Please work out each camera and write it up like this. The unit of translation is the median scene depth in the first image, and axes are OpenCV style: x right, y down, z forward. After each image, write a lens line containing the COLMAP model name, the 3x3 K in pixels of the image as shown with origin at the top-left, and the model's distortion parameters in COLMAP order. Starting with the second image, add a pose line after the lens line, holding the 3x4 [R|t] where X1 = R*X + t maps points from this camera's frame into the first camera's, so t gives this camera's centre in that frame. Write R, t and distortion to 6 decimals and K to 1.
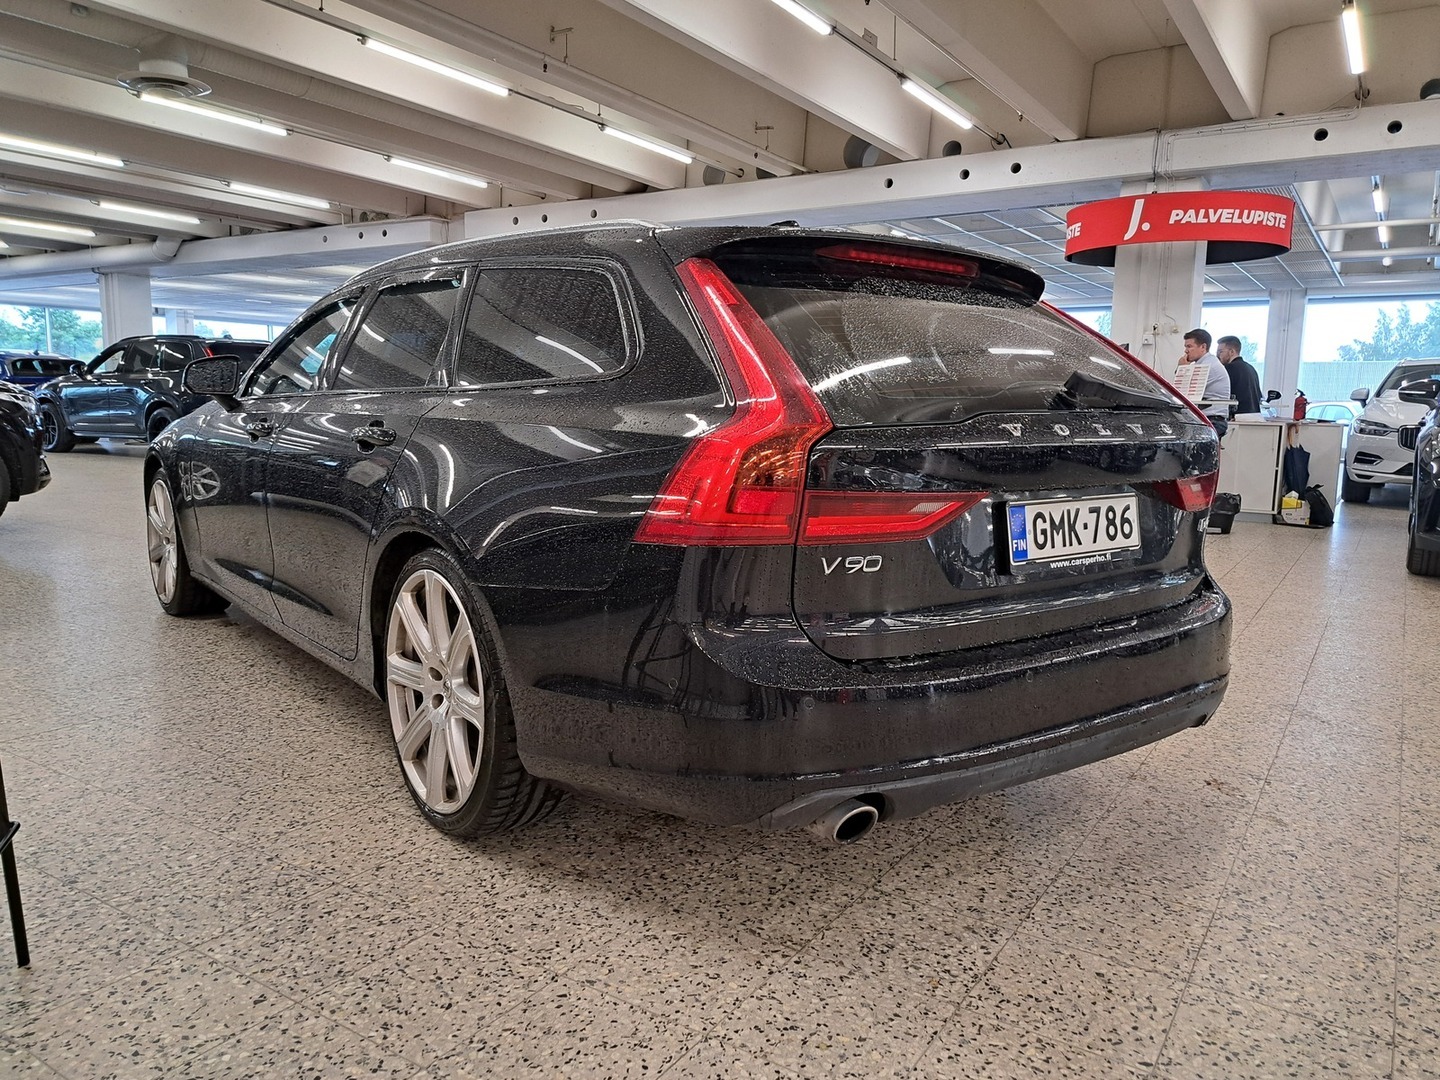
lens RADIAL K [[1018.2, 0, 727.2], [0, 1018.2, 537.7], [0, 0, 1]] dist [0.010324, 0.003662]
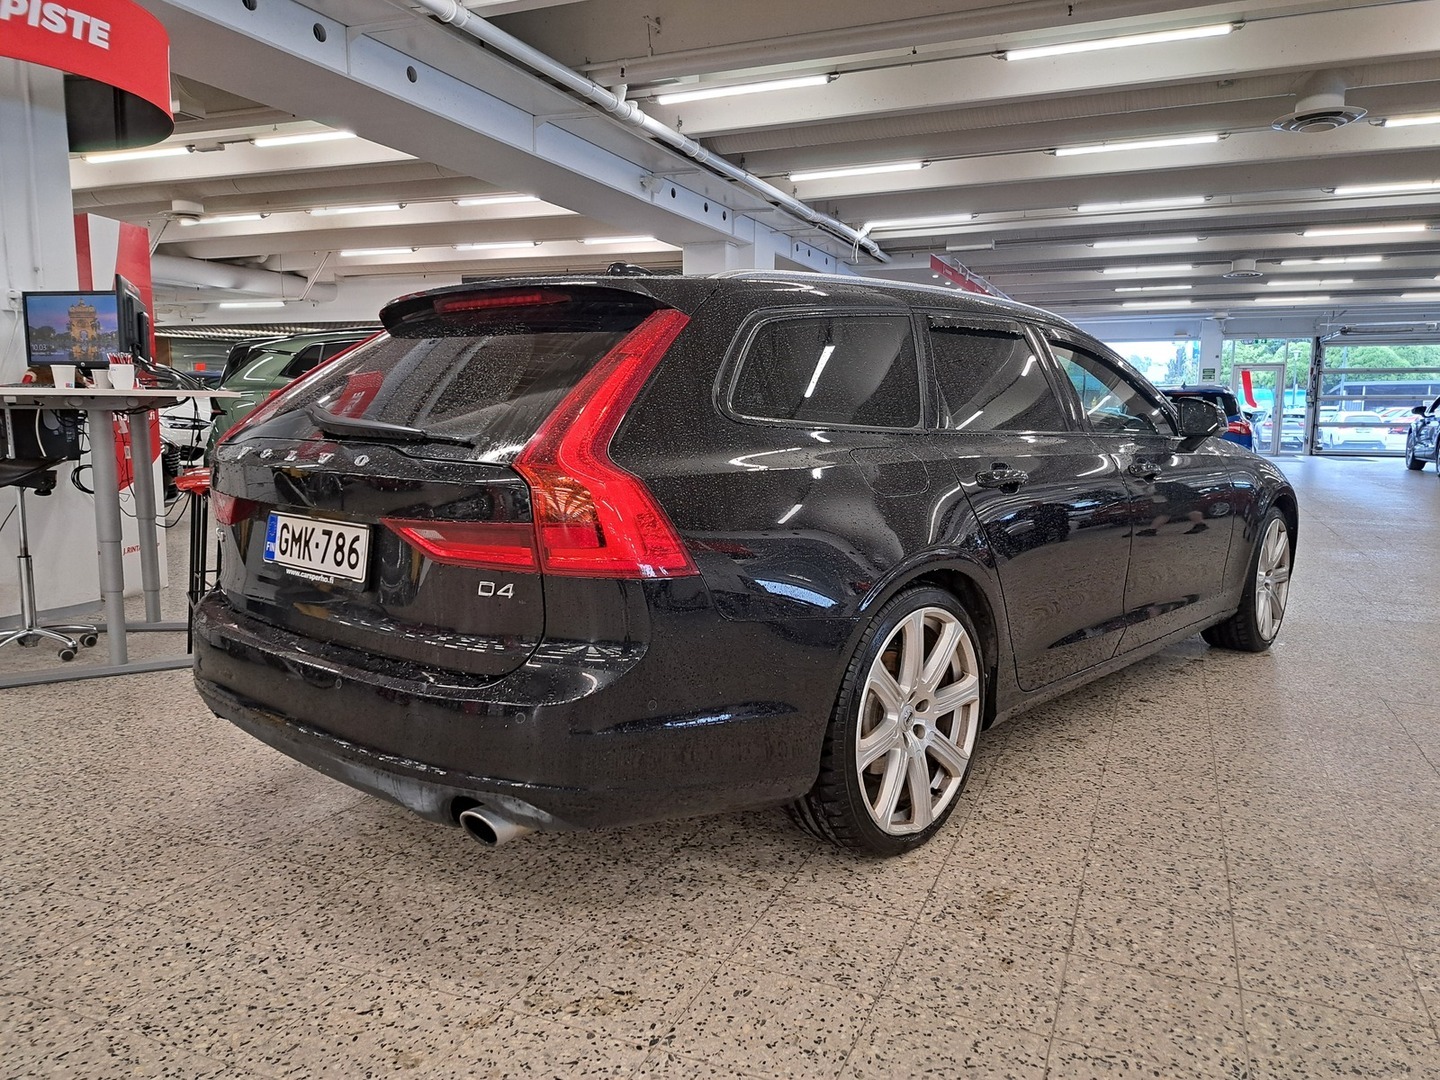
lens RADIAL K [[1018.2, 0, 726.8], [0, 1018.2, 542.7], [0, 0, 1]] dist [0.010324, 0.003662]
pose [[0.197915, 0.112474, -0.973745, 1.488636], [-0.132632, 0.987332, 0.087086, -0.165794], [0.971205, 0.111914, 0.210326, 1.192916]]
